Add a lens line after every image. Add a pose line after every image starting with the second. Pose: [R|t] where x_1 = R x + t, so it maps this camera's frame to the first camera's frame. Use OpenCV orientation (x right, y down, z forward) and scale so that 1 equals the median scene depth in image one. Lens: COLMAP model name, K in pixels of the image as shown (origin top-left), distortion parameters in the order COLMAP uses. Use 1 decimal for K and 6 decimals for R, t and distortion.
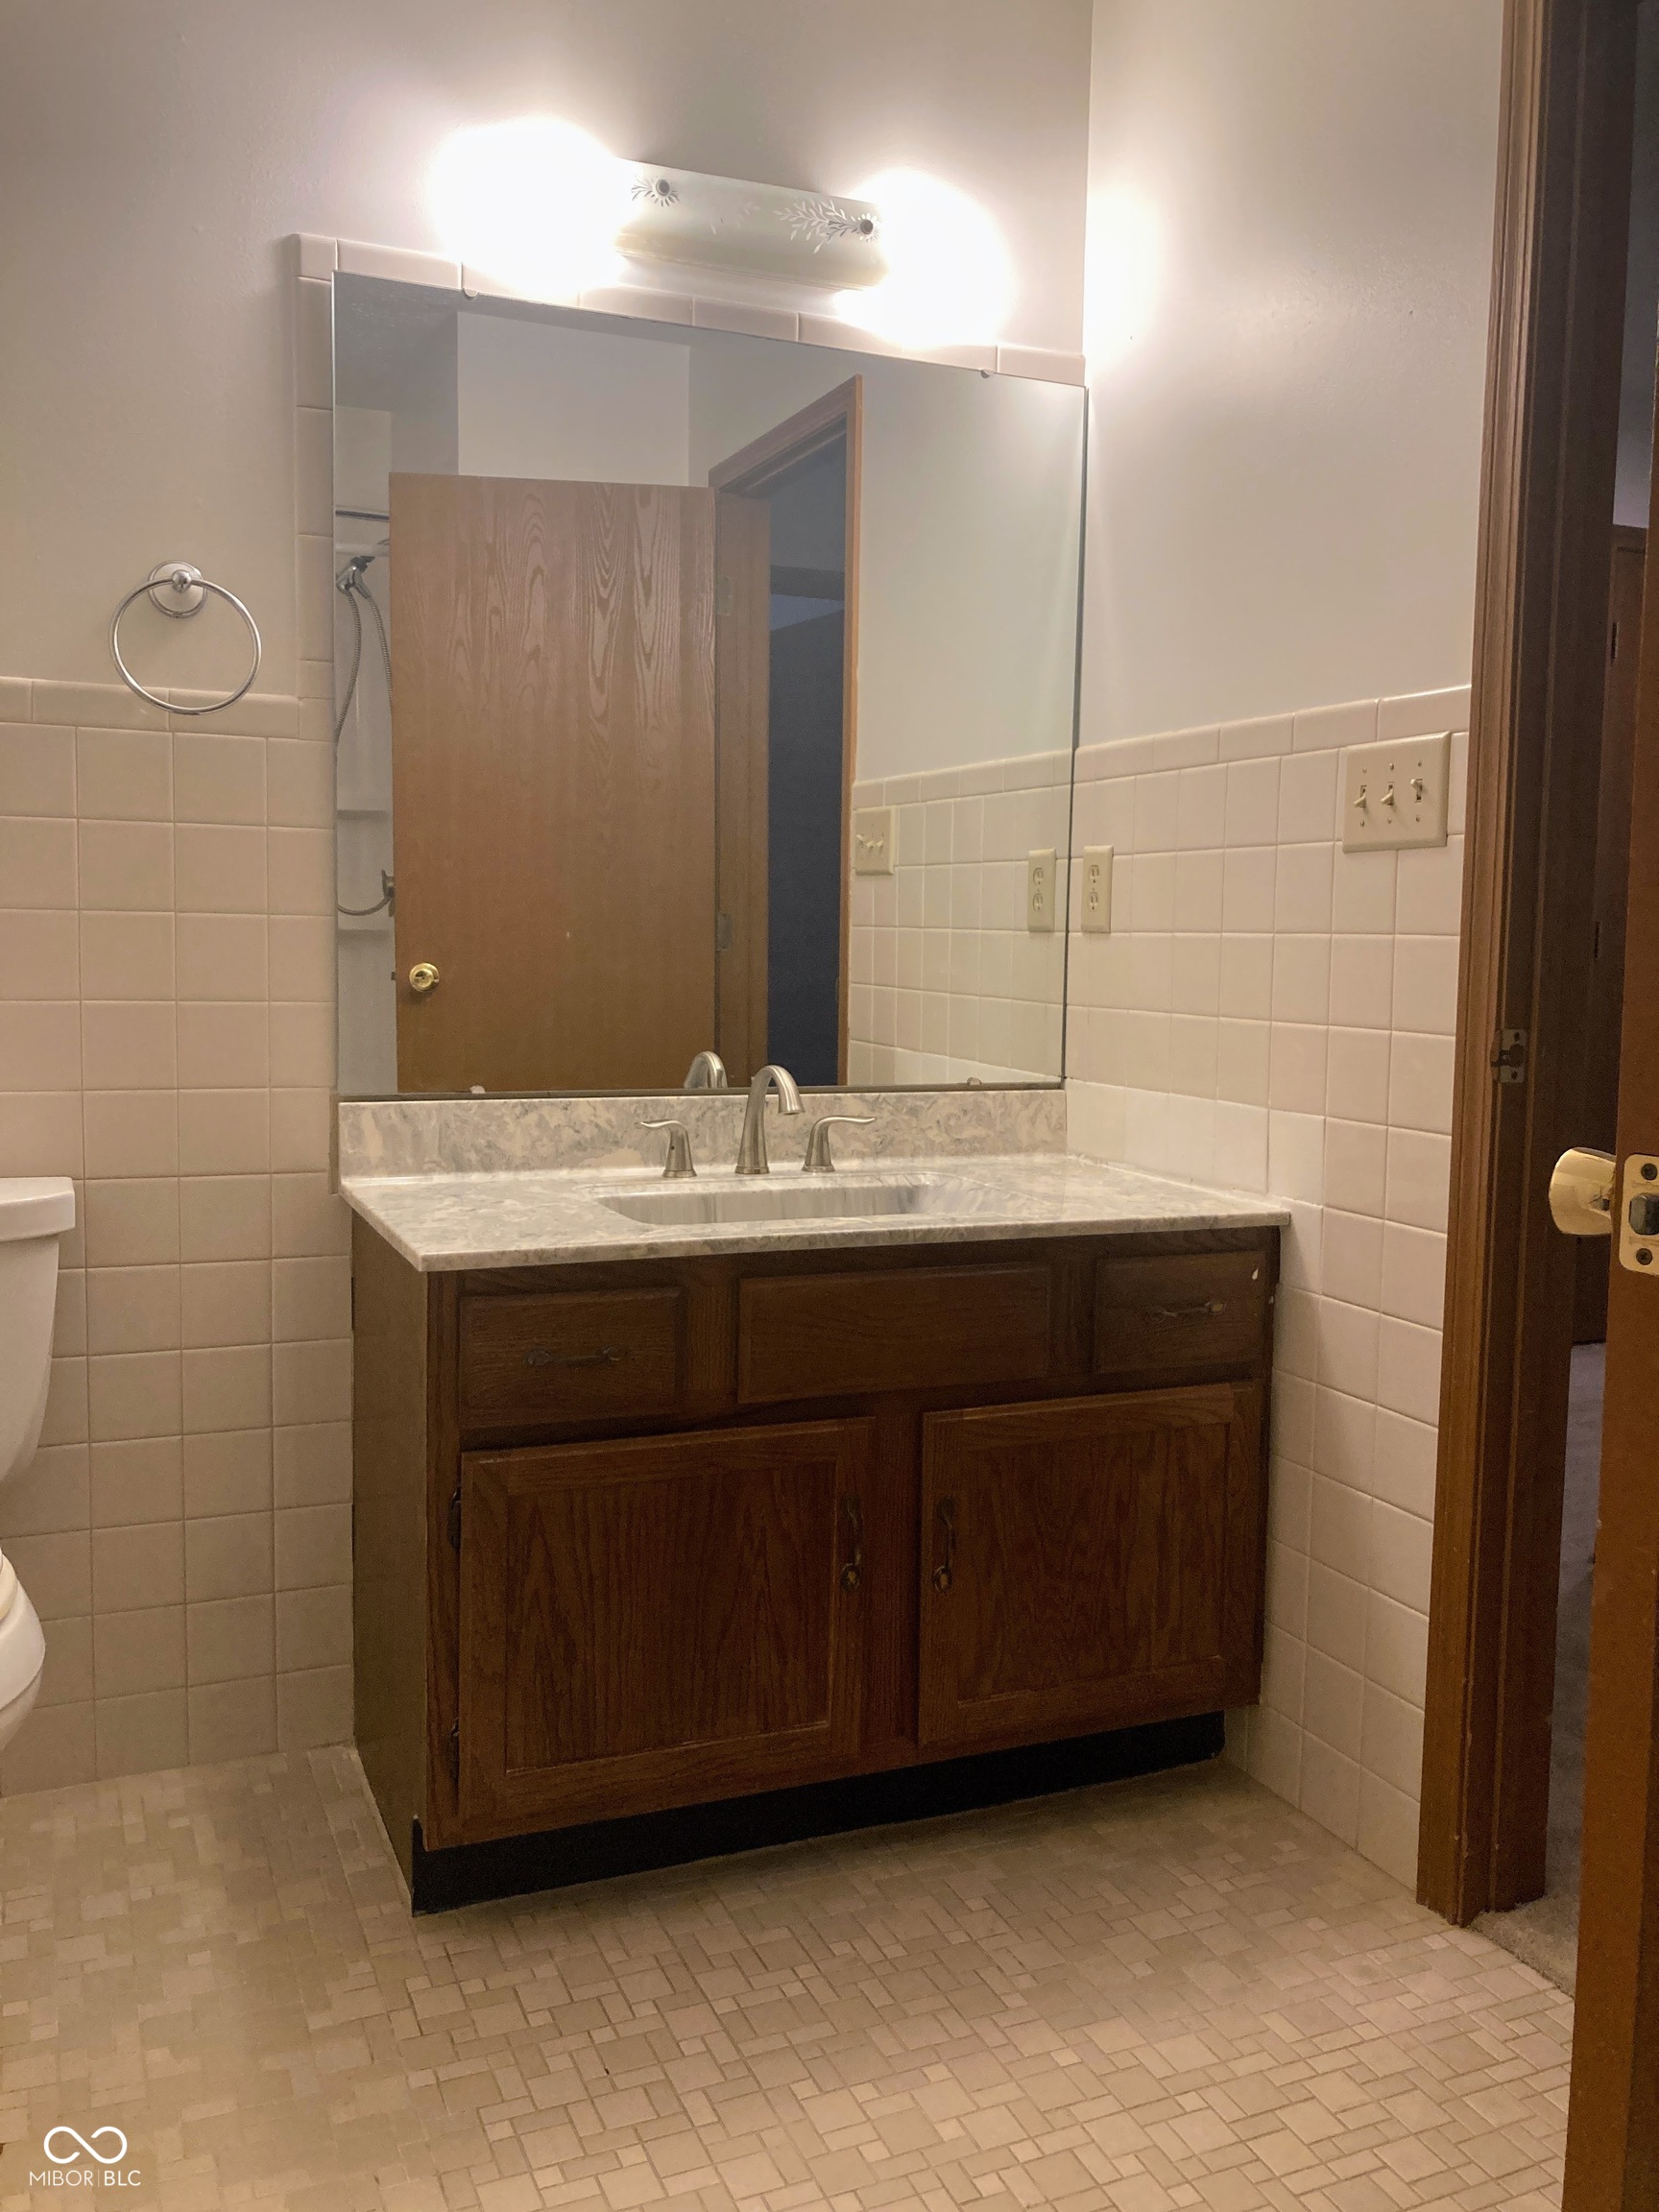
lens RADIAL K [[1781.3, 0, 829.5], [0, 1781.3, 1106.0], [0, 0, 1]] dist [-0.006557, -0.001289]
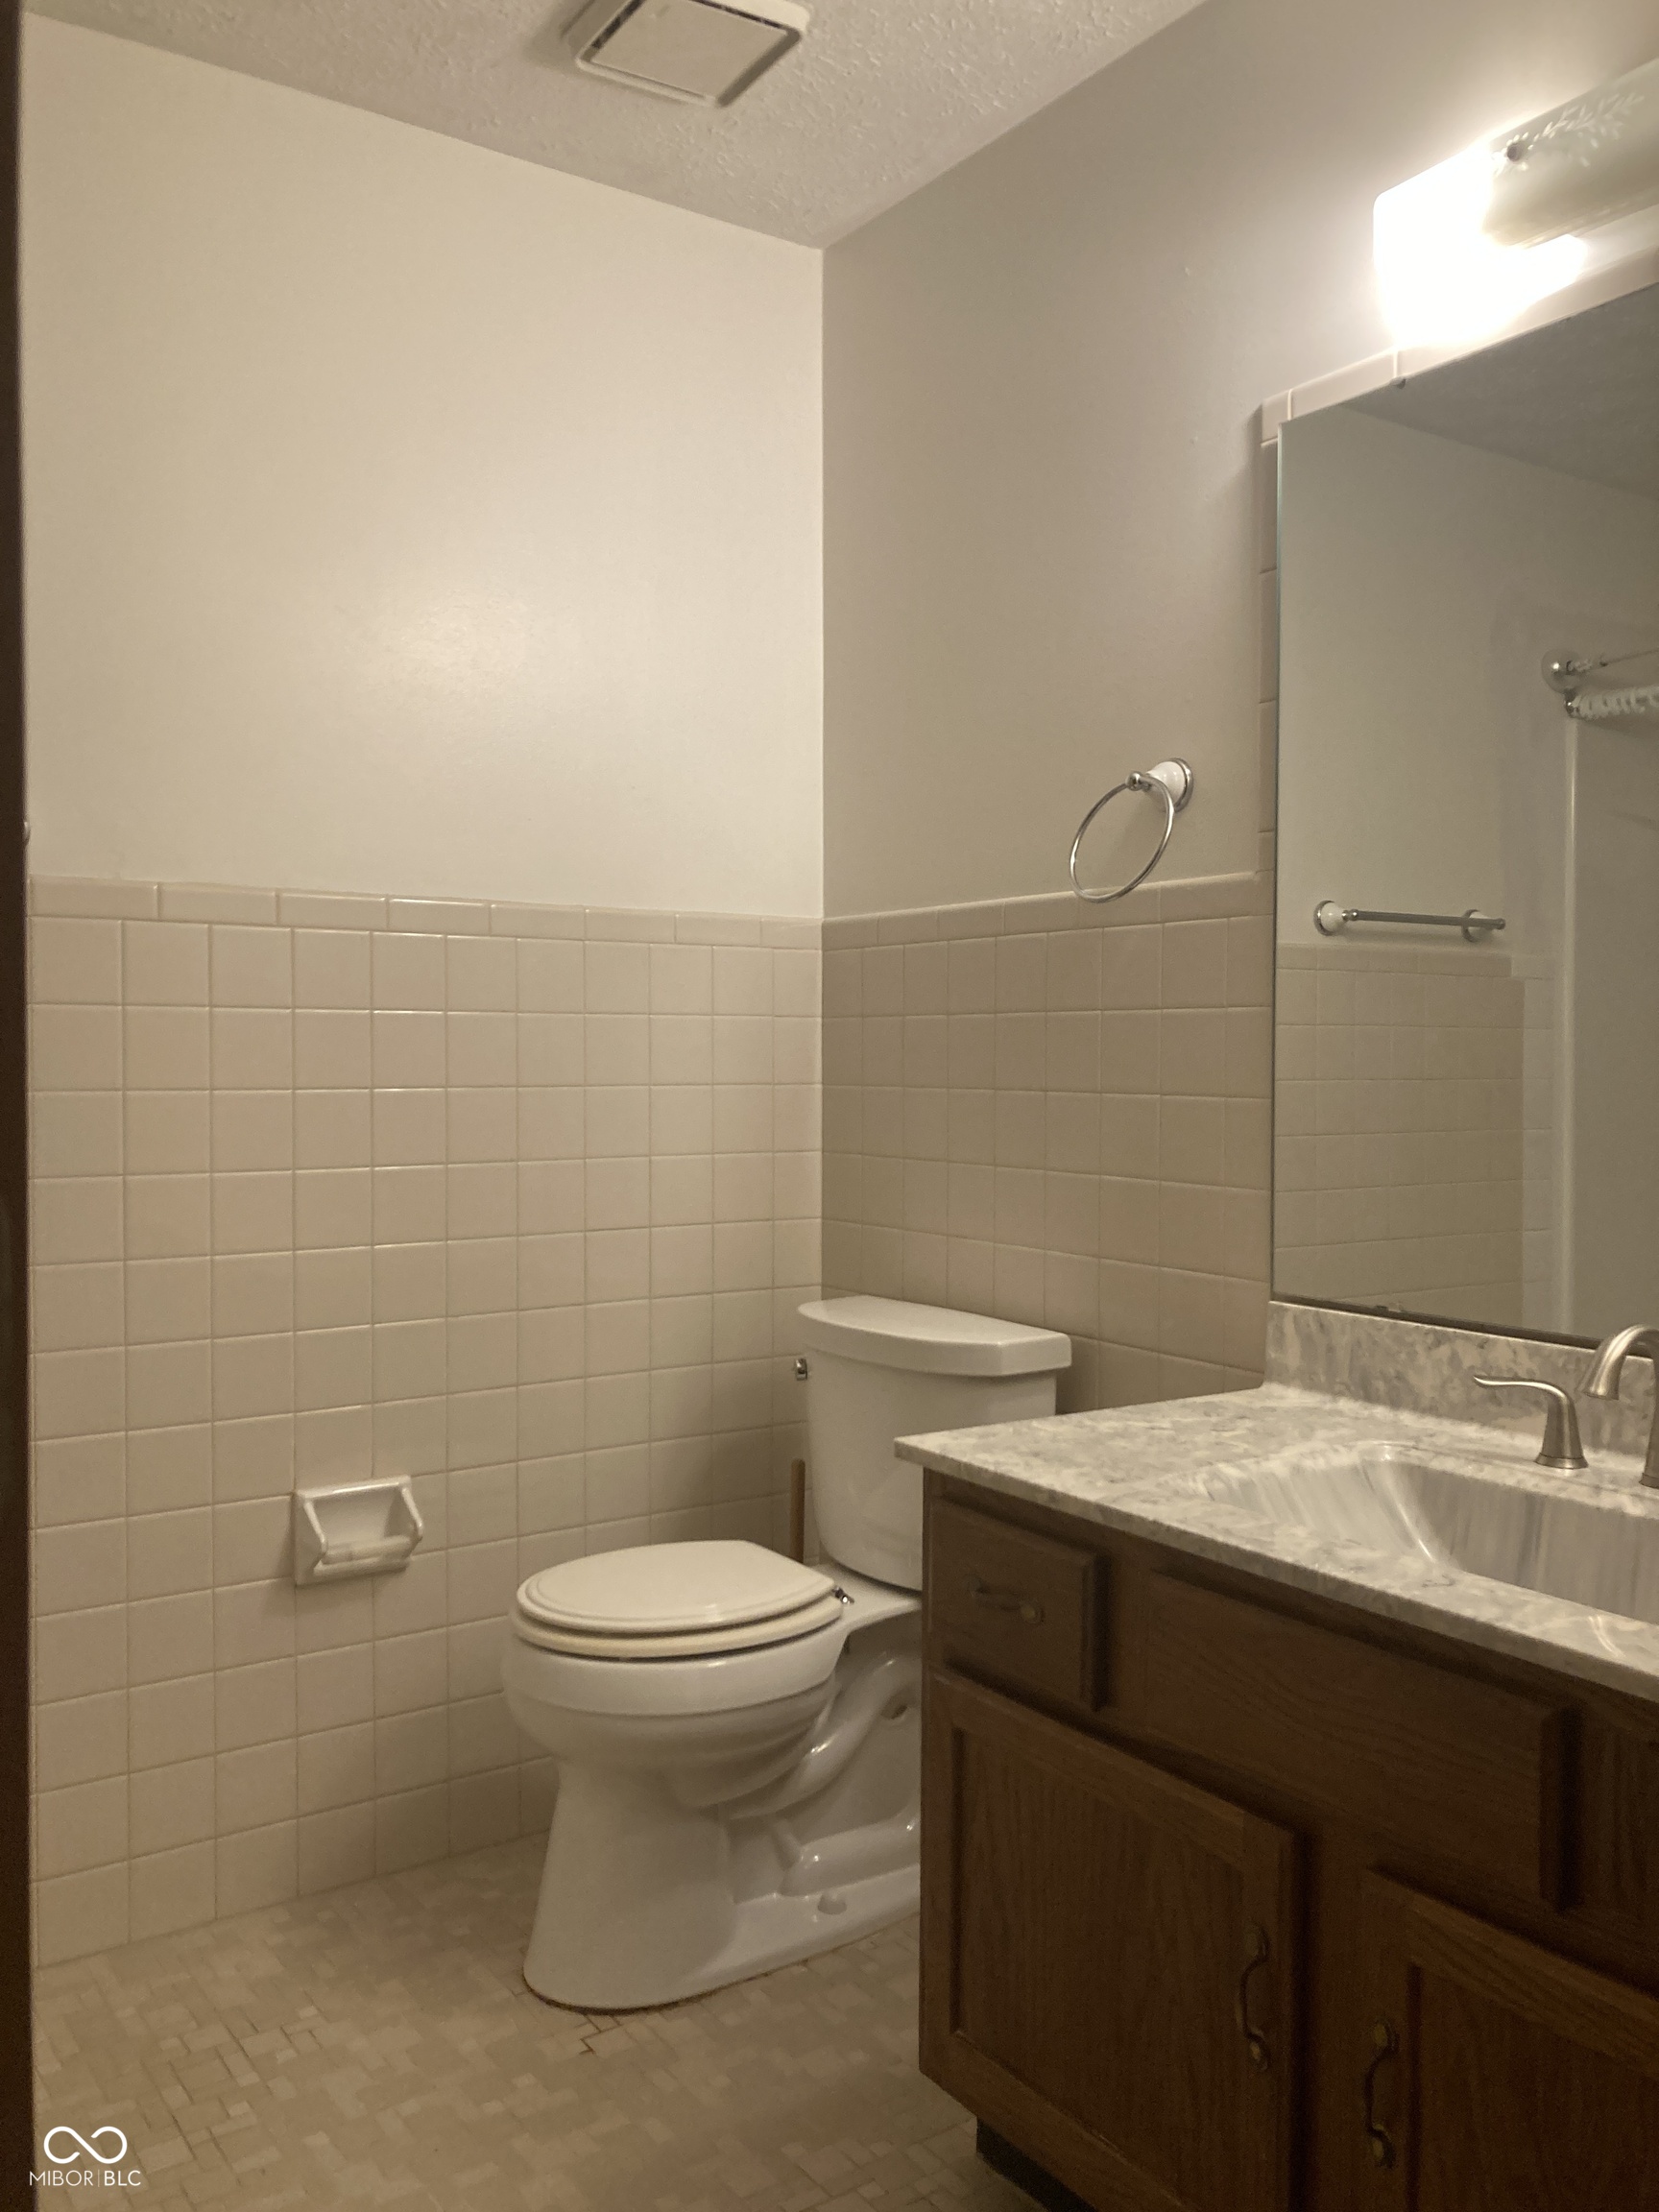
lens RADIAL K [[1829.6, 0, 883.9], [0, 1829.6, 1102.1], [0, 0, 1]] dist [0.024332, 0.000308]
pose [[0.201415, 0.010302, -0.979452, 0.604384], [-0.095258, 0.995411, -0.009119, -0.075429], [0.974863, 0.095137, 0.201472, 0.592779]]
